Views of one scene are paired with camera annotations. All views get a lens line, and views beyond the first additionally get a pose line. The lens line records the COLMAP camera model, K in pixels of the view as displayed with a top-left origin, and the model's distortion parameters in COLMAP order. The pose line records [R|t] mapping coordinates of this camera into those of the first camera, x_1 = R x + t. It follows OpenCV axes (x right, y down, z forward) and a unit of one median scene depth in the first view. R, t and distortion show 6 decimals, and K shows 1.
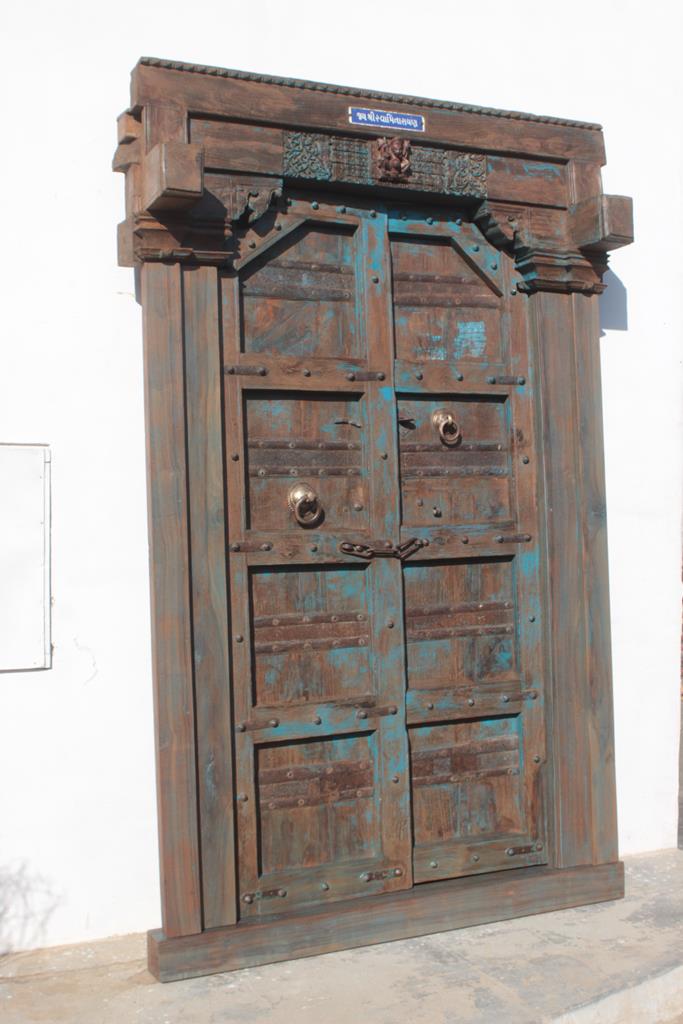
lens RADIAL K [[1268.0, 0, 337.5], [0, 1268.0, 504.0], [0, 0, 1]] dist [-0.079196, 0.068686]
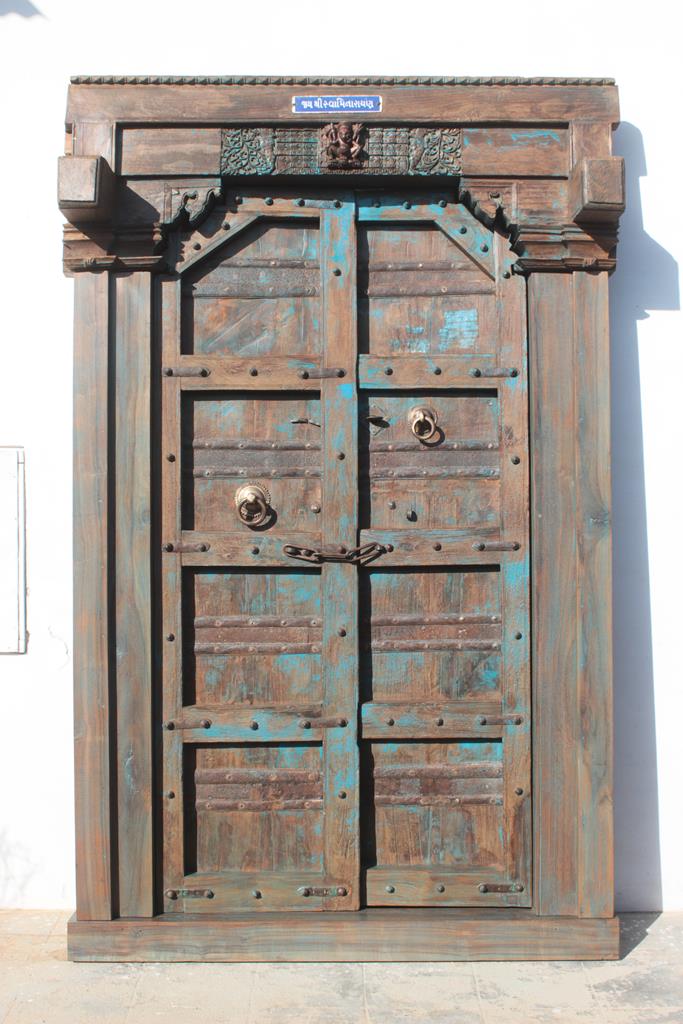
lens RADIAL K [[1176.5, 0, 338.8], [0, 1176.5, 498.2], [0, 0, 1]] dist [-0.116434, 0.170726]
pose [[0.902749, 0.014157, -0.429934, 0.419193], [-0.012051, 0.999898, 0.007621, -0.013015], [0.429998, -0.001699, 0.902828, 0.200836]]
